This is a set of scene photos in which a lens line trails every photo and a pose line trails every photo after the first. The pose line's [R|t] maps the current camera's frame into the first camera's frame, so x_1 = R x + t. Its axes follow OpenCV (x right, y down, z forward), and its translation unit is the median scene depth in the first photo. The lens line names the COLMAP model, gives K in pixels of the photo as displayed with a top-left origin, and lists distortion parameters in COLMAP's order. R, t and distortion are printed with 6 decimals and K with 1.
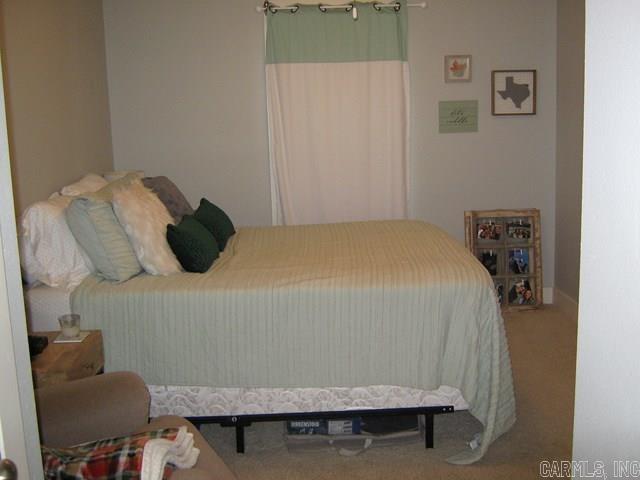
lens RADIAL K [[713.3, 0, 322.1], [0, 713.3, 238.9], [0, 0, 1]] dist [-0.087780, 0.014927]
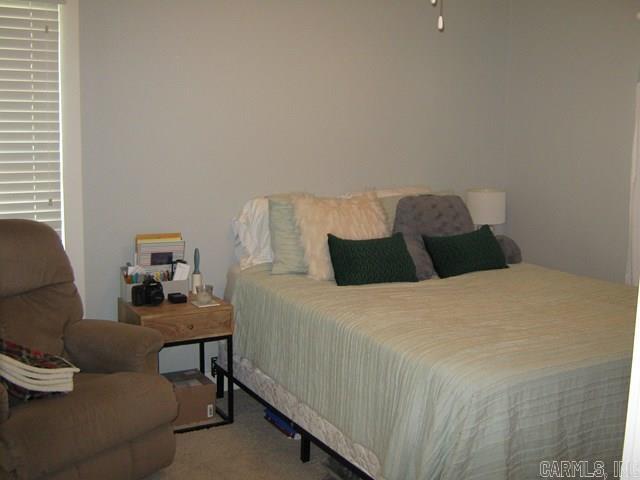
lens RADIAL K [[713.3, 0, 322.1], [0, 713.3, 238.9], [0, 0, 1]] dist [-0.087780, 0.014927]
pose [[0.508958, 0.181291, -0.841484, 0.731193], [-0.172334, 0.979239, 0.106736, -0.133055], [0.843364, 0.090692, 0.529634, 0.459534]]
